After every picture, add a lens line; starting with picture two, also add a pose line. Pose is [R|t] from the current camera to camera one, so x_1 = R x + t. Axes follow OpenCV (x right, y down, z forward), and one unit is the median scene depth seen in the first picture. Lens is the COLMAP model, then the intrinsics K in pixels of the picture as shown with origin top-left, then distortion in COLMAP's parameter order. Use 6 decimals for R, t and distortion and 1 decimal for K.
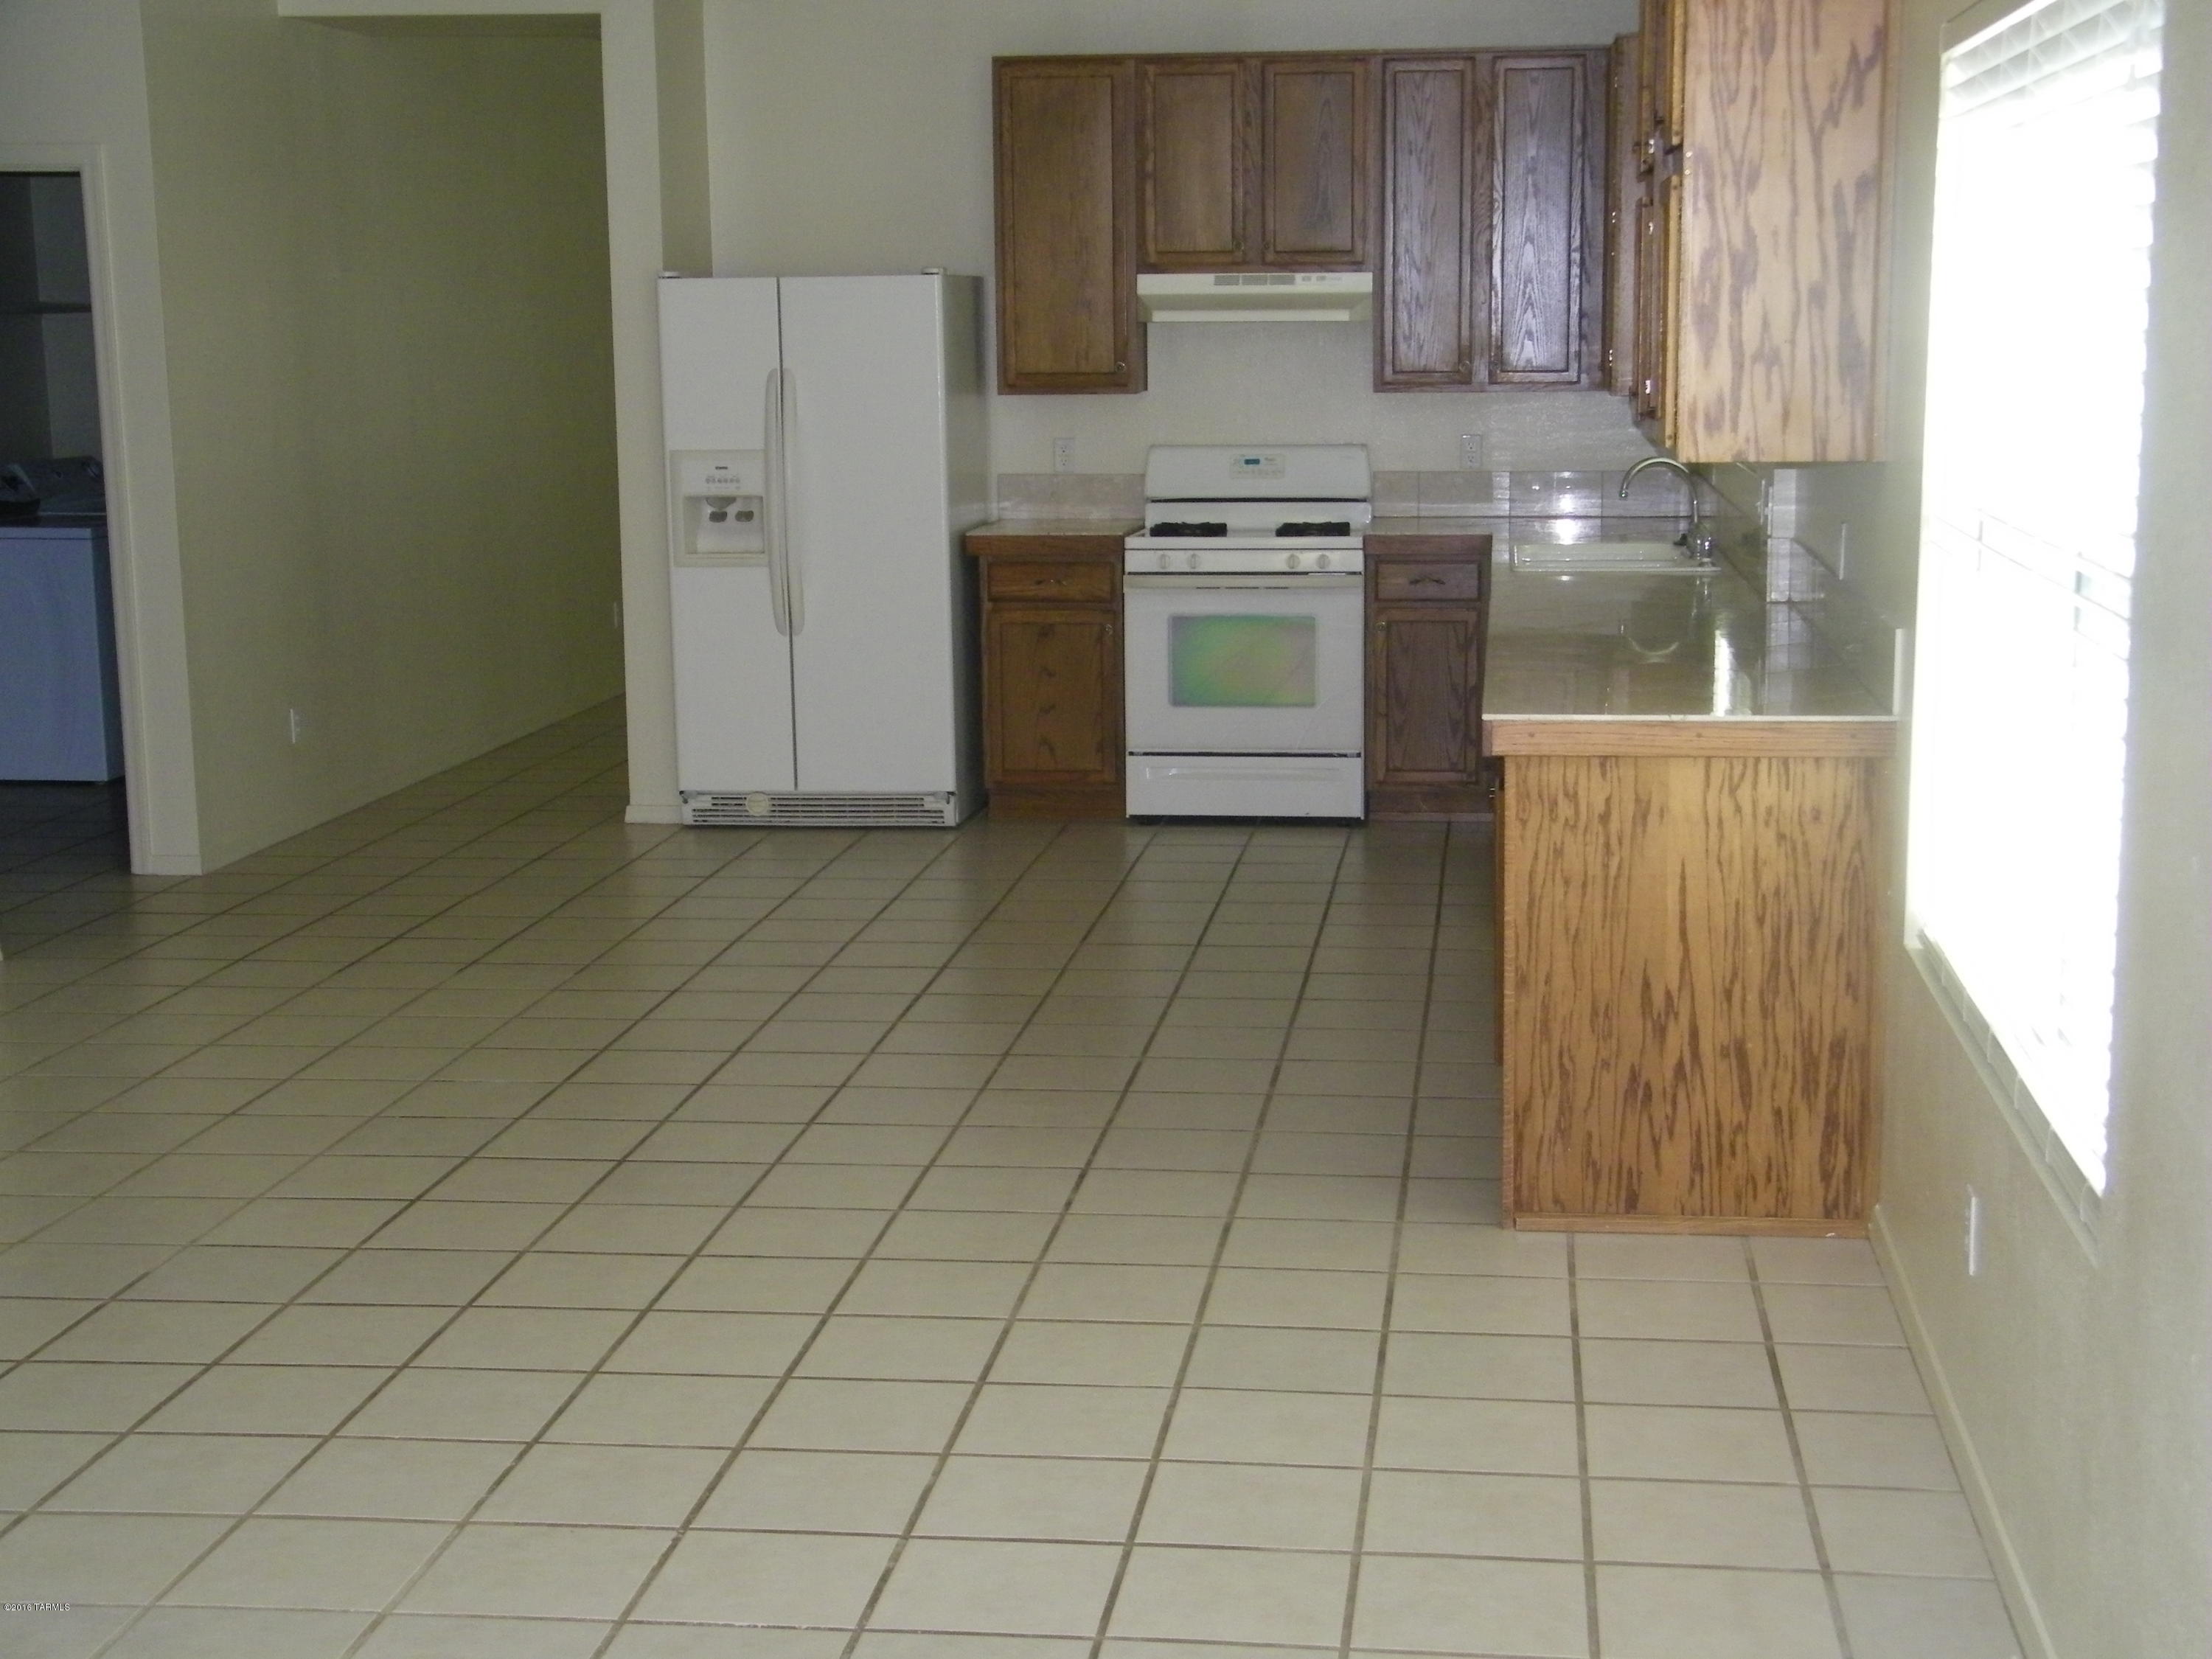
lens RADIAL K [[3048.5, 0, 1106.0], [0, 3048.5, 829.5], [0, 0, 1]] dist [0.041256, 0.049991]
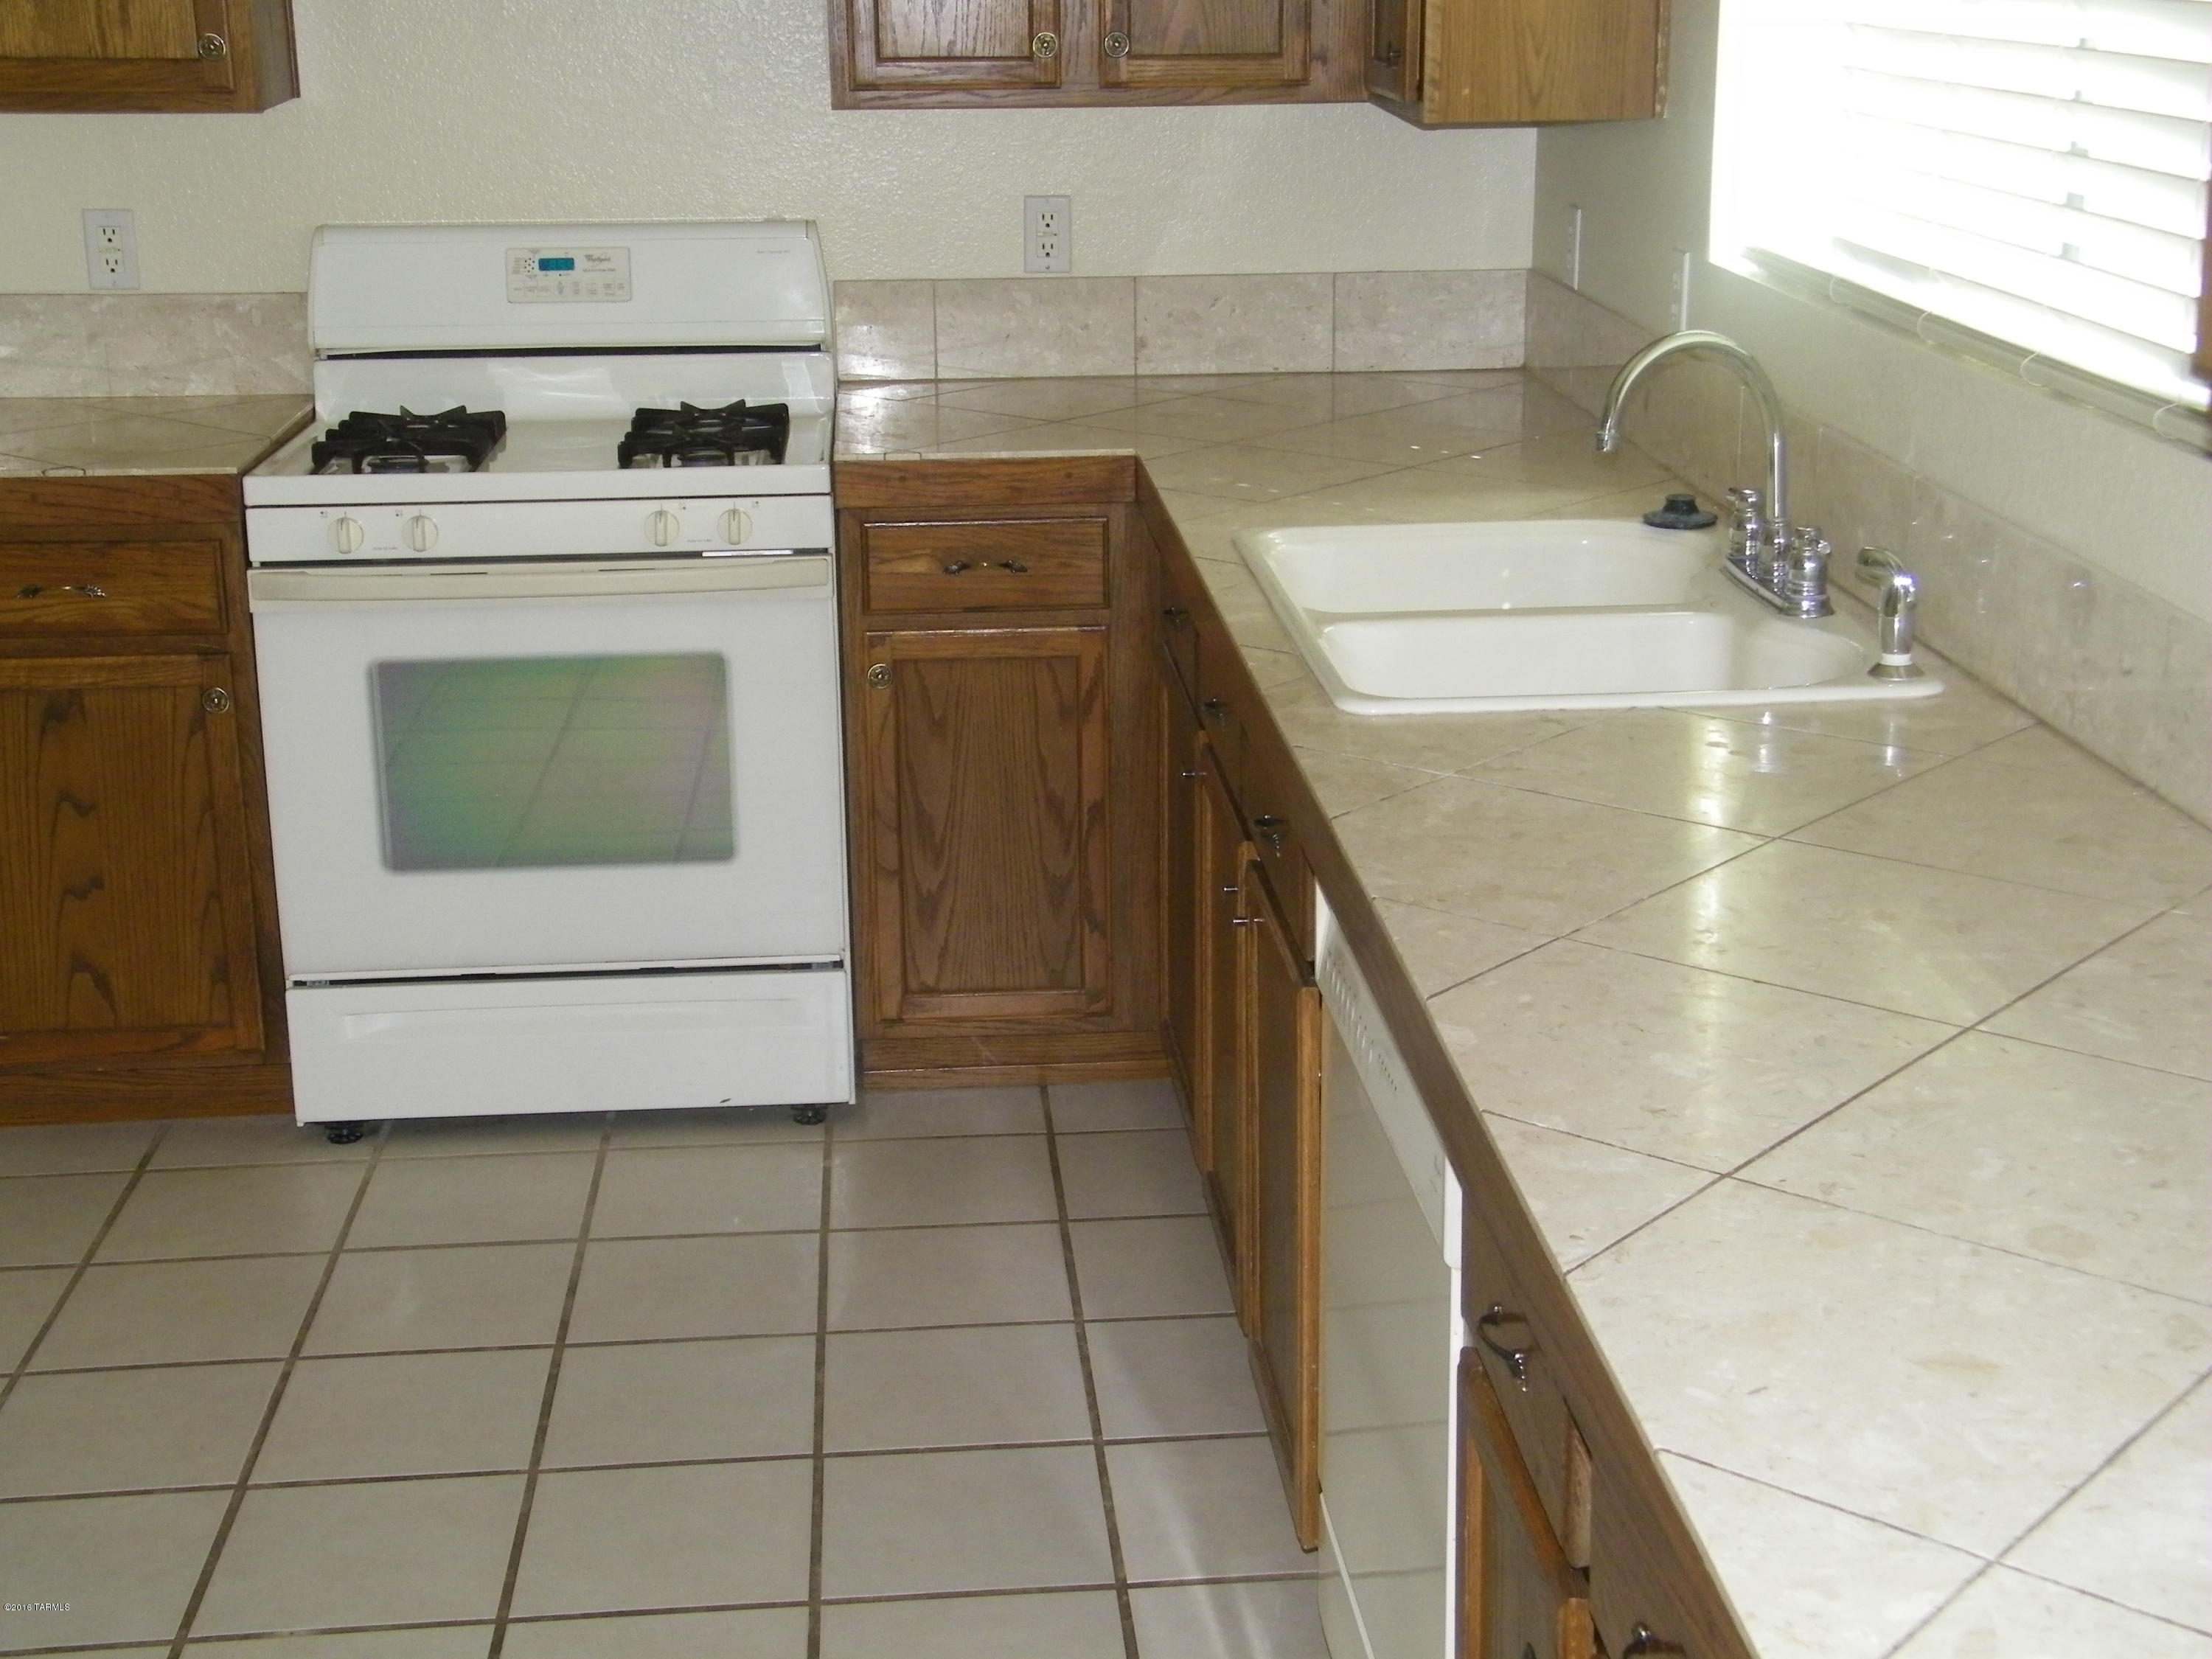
lens RADIAL K [[3048.5, 0, 1106.0], [0, 3048.5, 829.5], [0, 0, 1]] dist [0.041256, 0.049991]
pose [[0.979781, -0.056352, 0.191972, 0.037929], [0.034310, 0.992625, 0.116272, -0.092079], [-0.197108, -0.107334, 0.974488, 0.570257]]
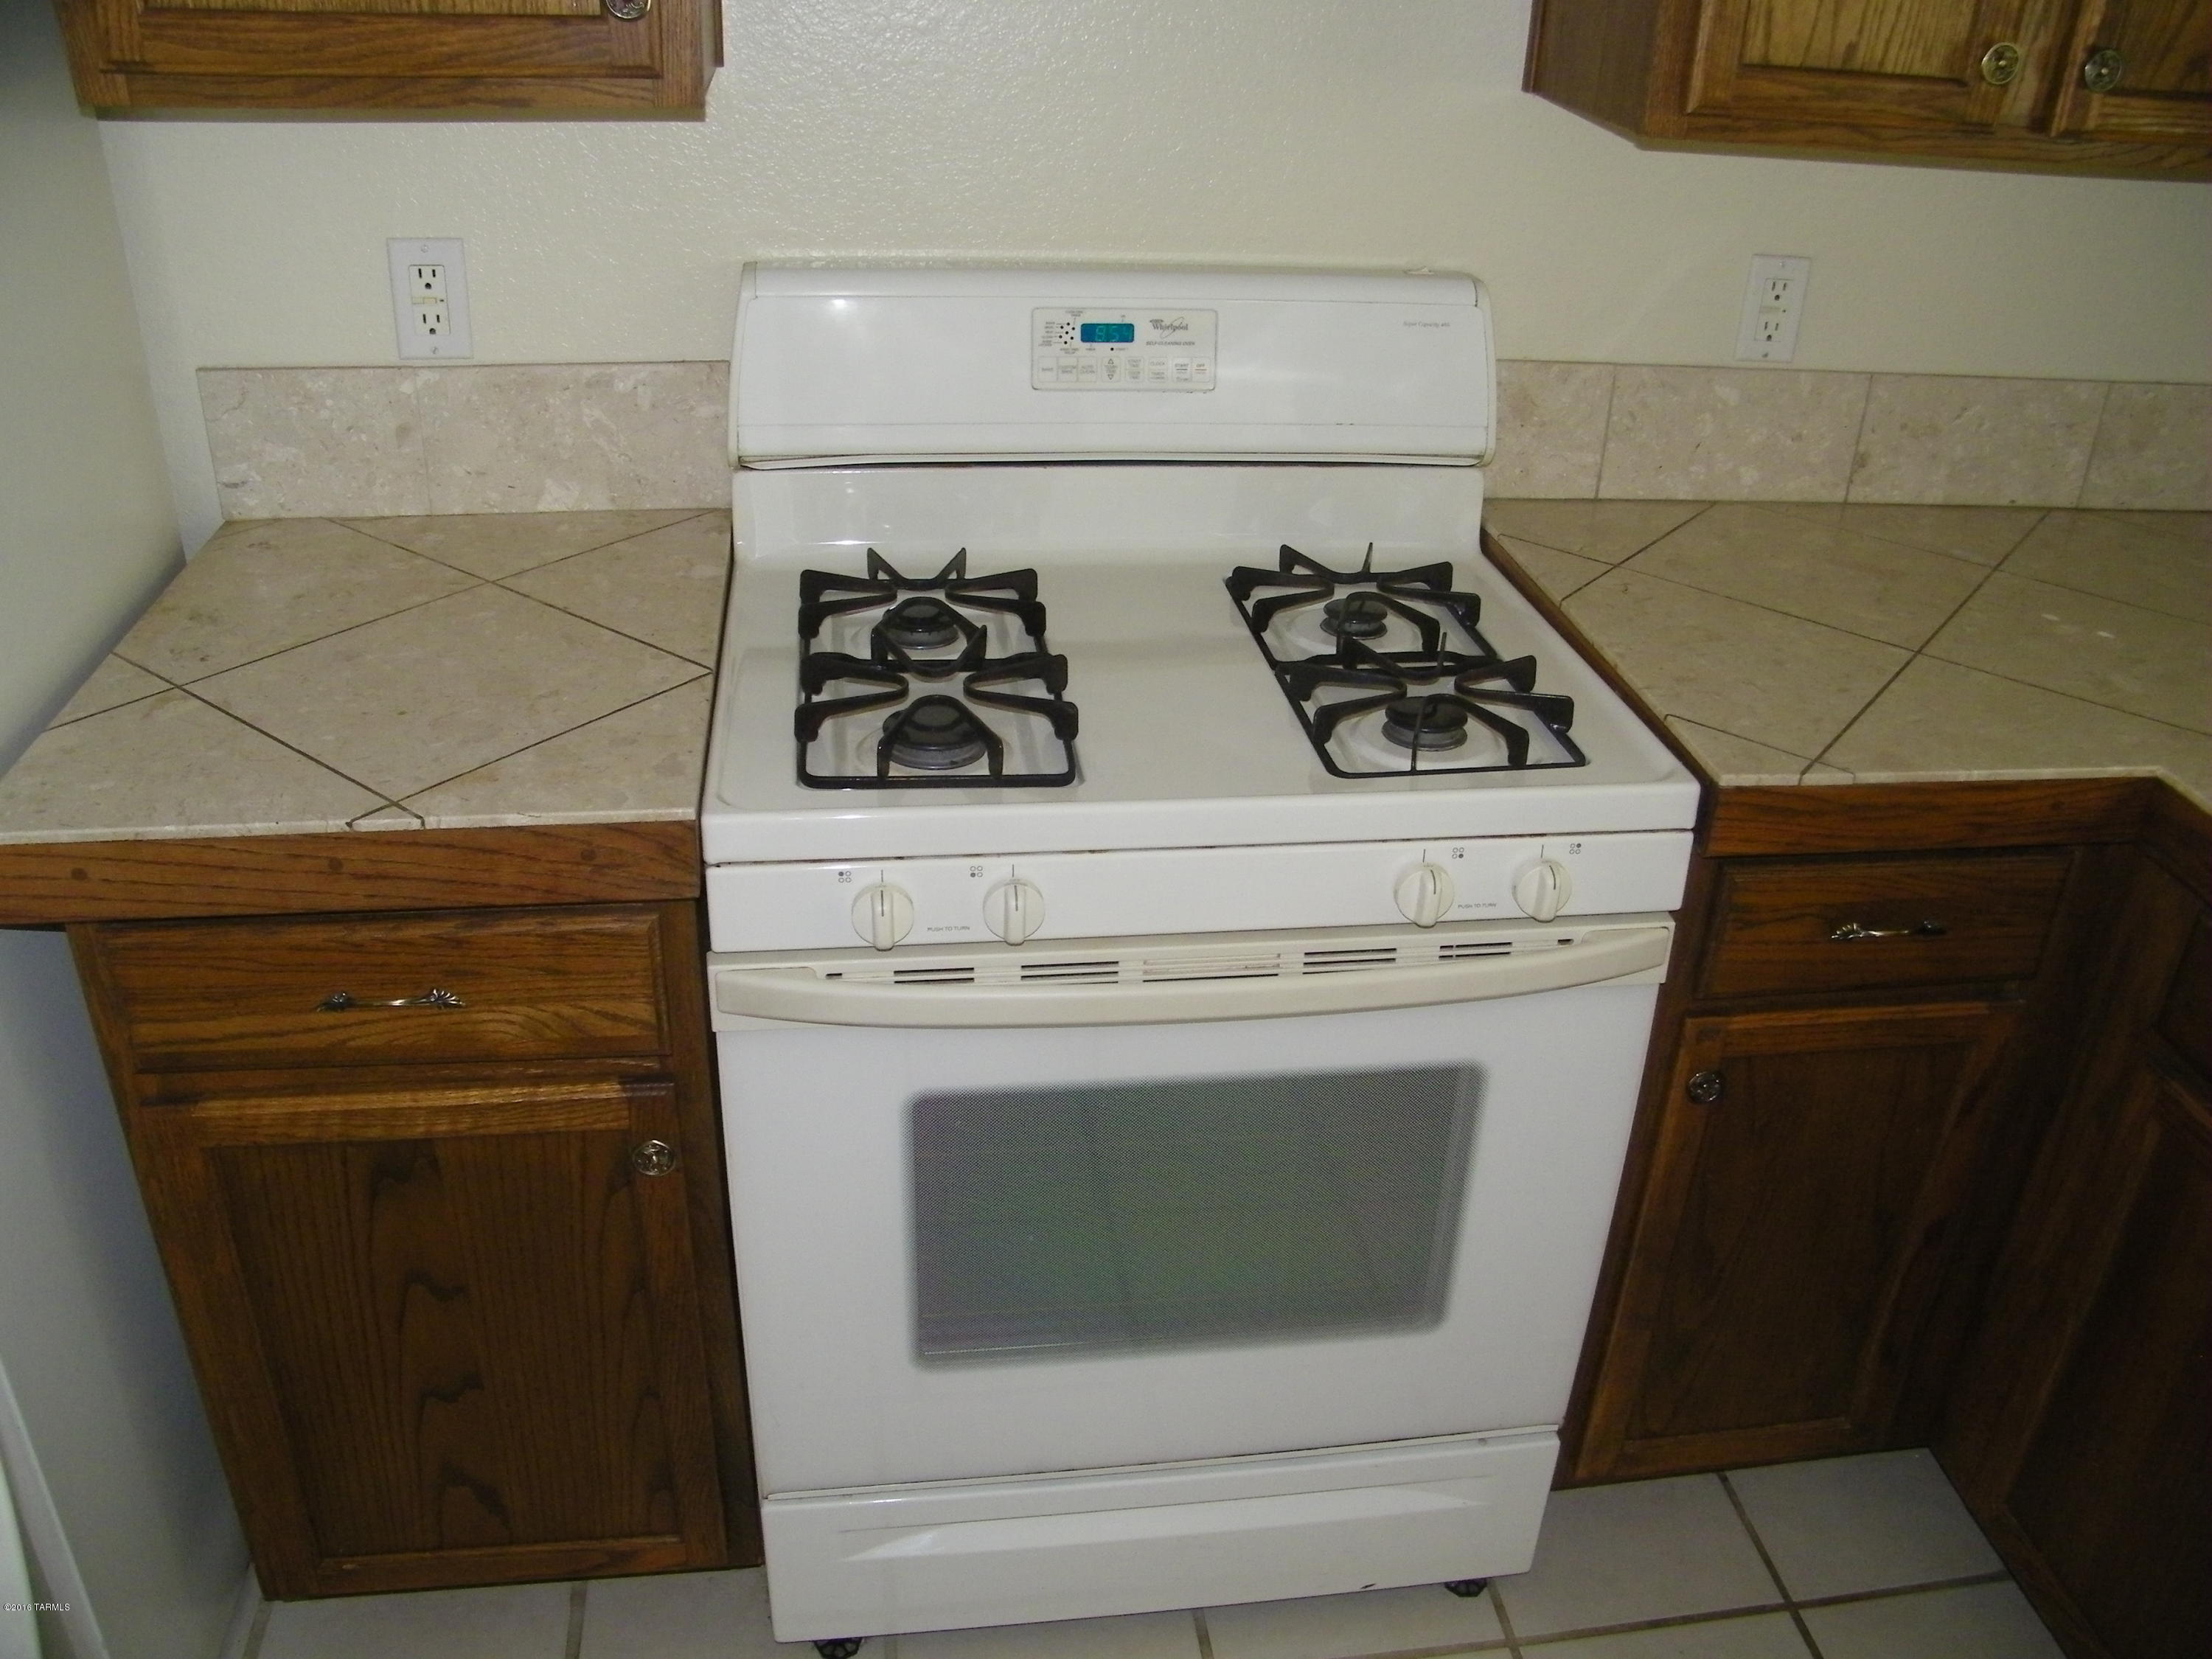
lens RADIAL K [[1839.9, 0, 1106.0], [0, 1839.9, 829.5], [0, 0, 1]] dist [-0.179552, 0.112609]
pose [[0.965324, -0.082450, 0.247694, 0.001668], [-0.002803, 0.945487, 0.325649, -0.137743], [-0.261041, -0.315051, 0.912470, 0.865071]]
